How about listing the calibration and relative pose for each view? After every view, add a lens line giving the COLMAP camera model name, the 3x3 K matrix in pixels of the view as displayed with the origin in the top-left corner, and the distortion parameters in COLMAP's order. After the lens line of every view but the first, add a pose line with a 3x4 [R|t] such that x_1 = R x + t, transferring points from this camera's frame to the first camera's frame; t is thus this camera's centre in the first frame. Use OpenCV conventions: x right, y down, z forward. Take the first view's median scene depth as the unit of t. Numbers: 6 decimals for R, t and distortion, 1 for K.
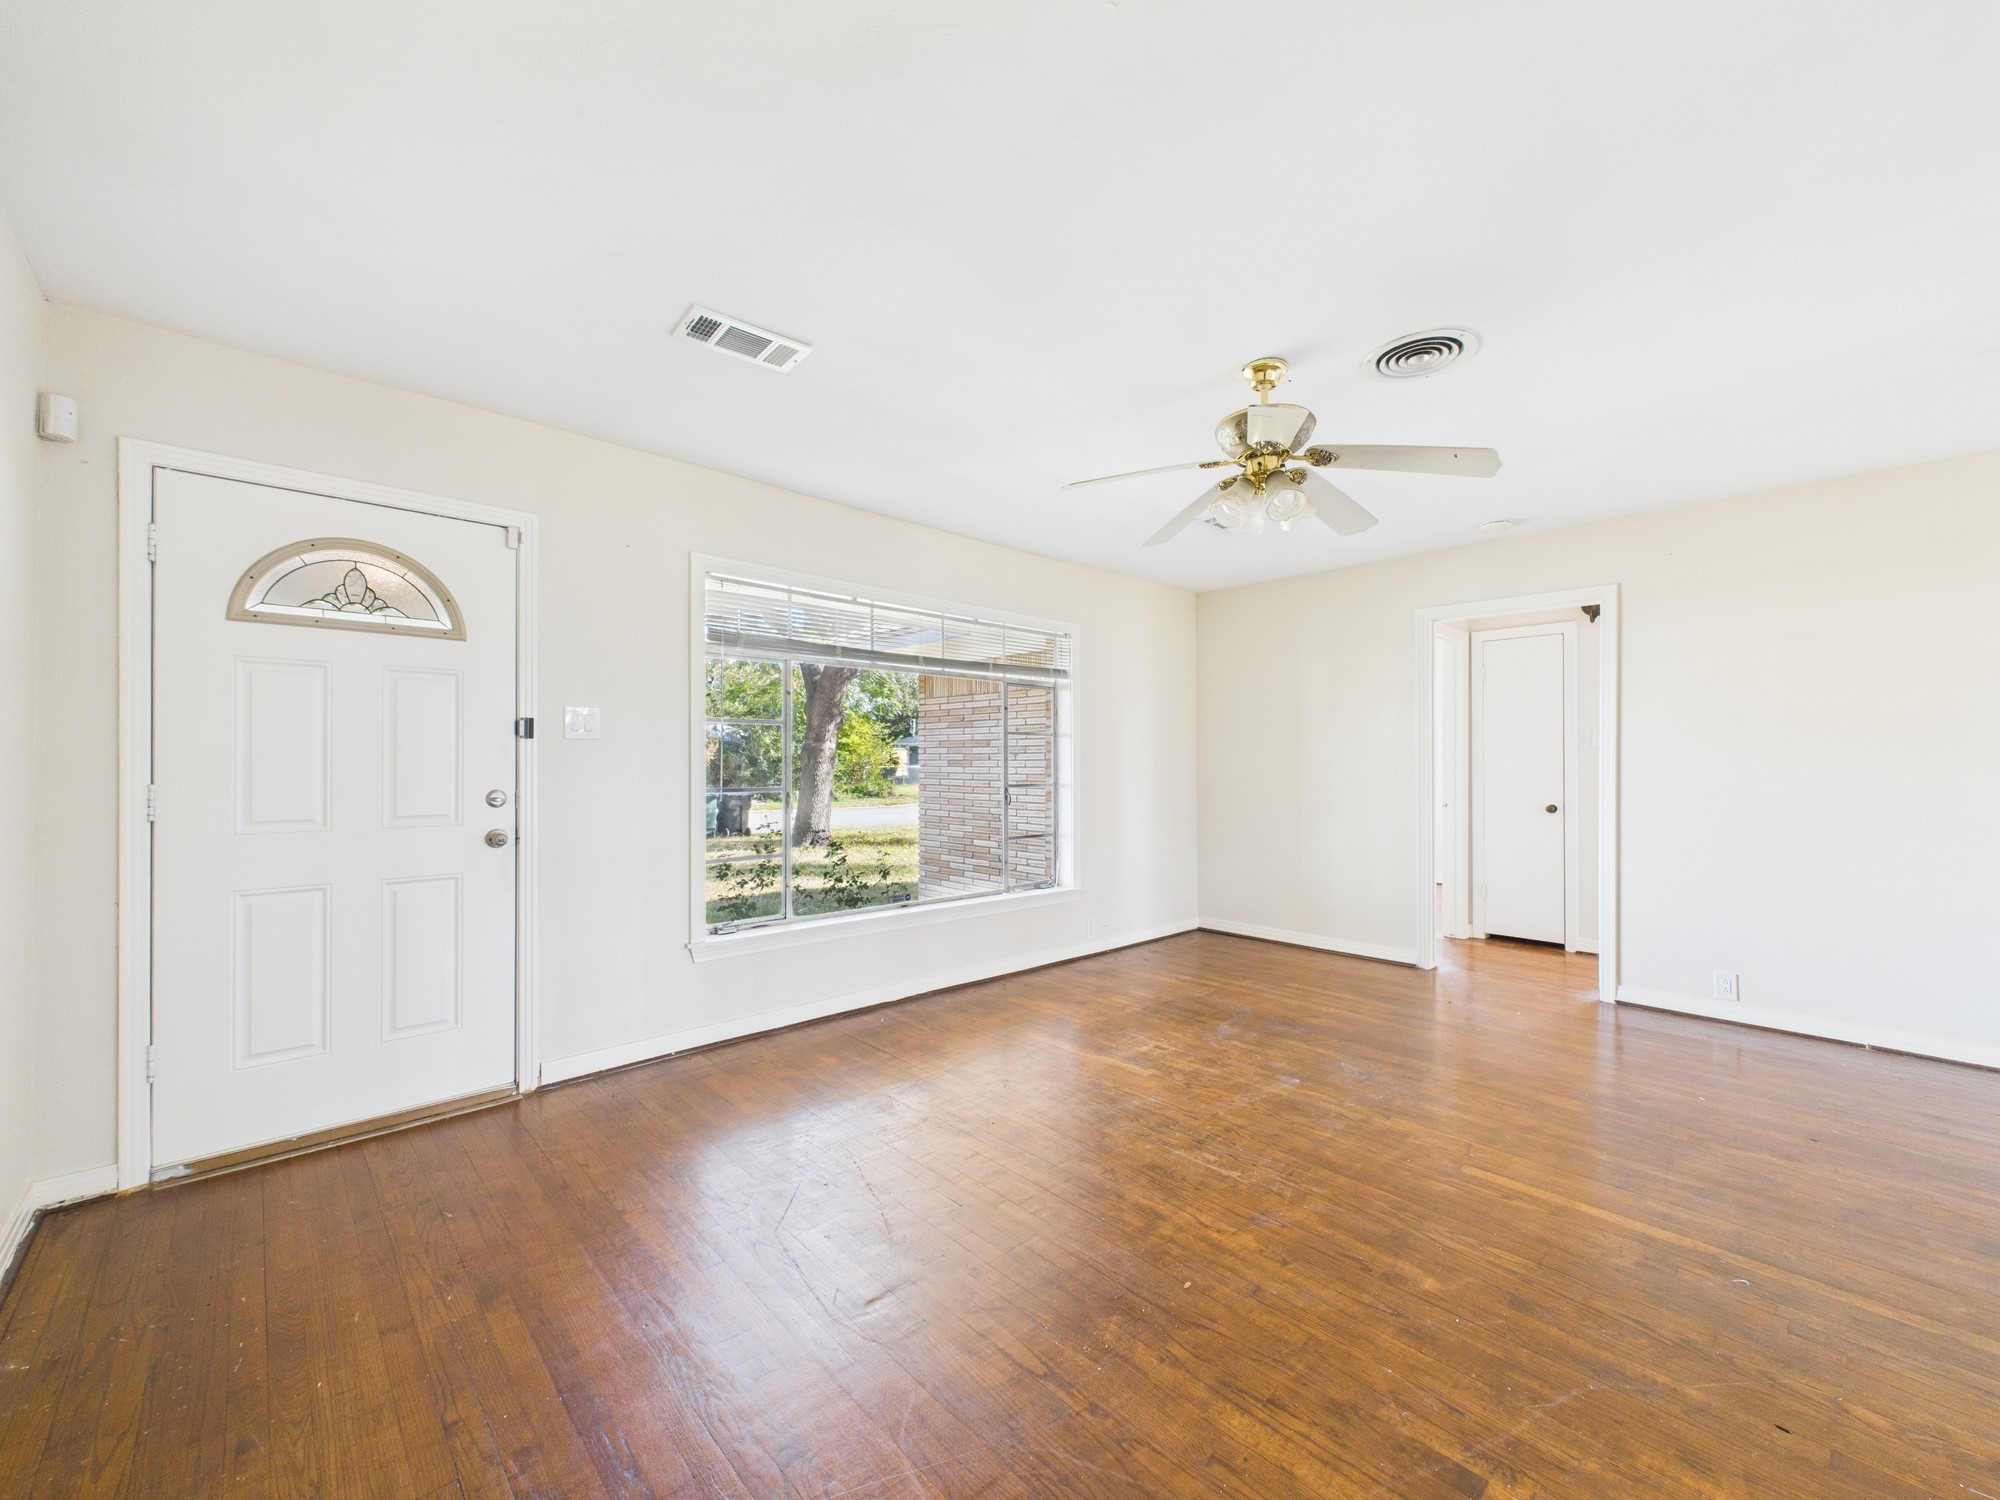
lens RADIAL K [[799.6, 0, 998.4], [0, 799.6, 751.1], [0, 0, 1]] dist [0.001223, 0.000603]
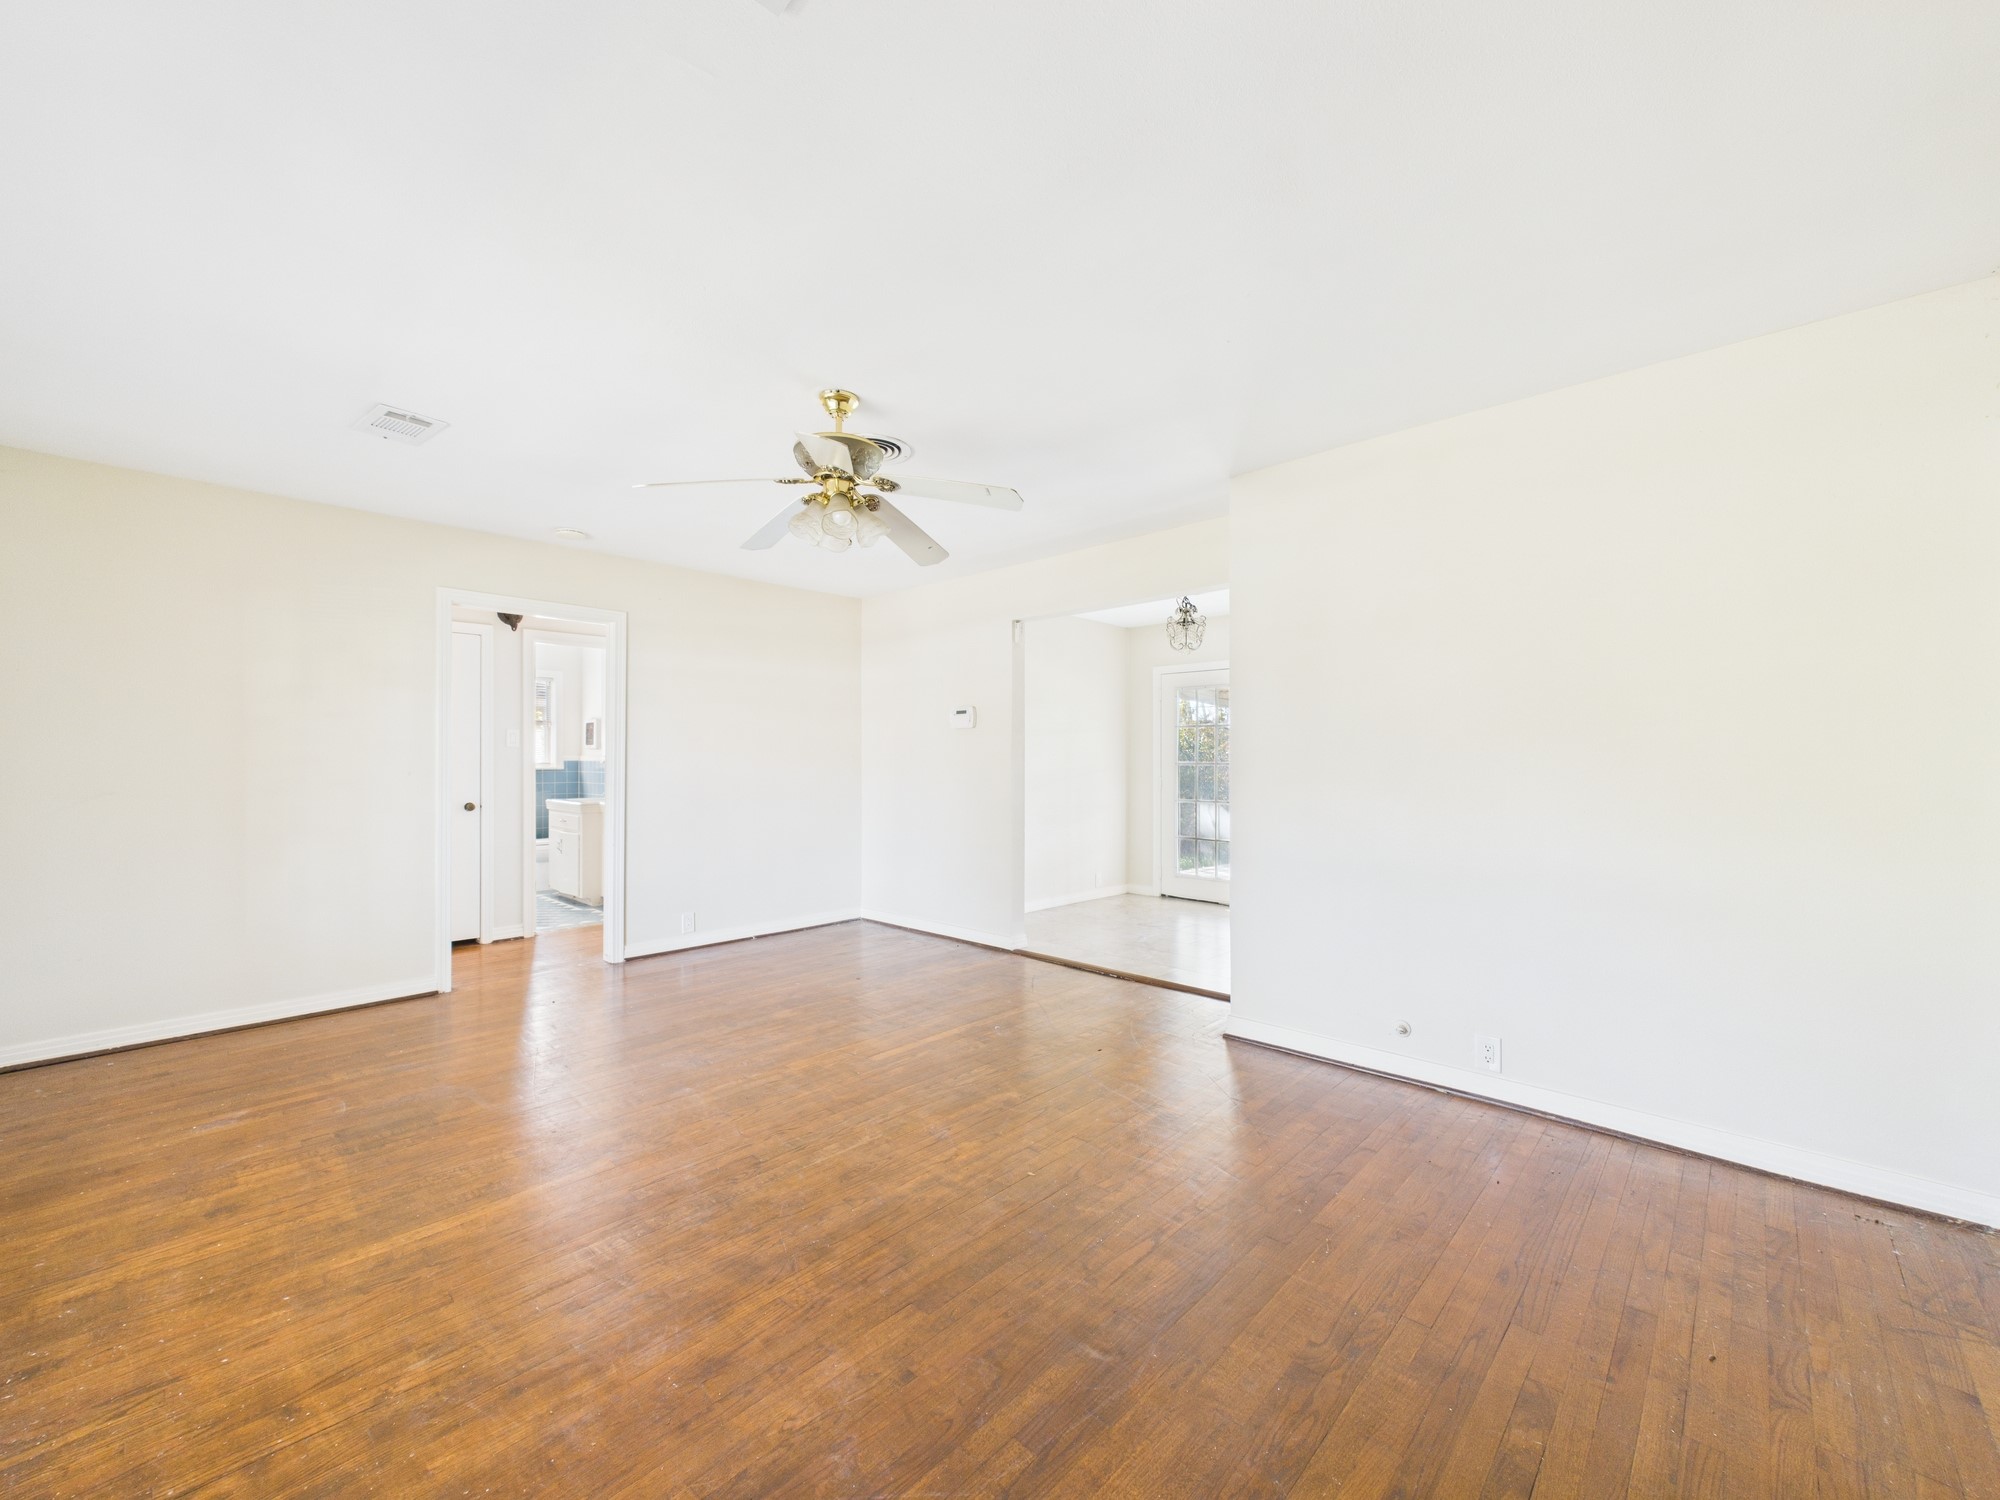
lens RADIAL K [[799.6, 0, 998.4], [0, 799.6, 751.1], [0, 0, 1]] dist [0.001223, 0.000603]
pose [[-0.061969, 0.011471, 0.998012, -0.618901], [-0.013940, 0.999826, -0.012358, 0.008101], [-0.997981, -0.014678, -0.061798, 0.683176]]
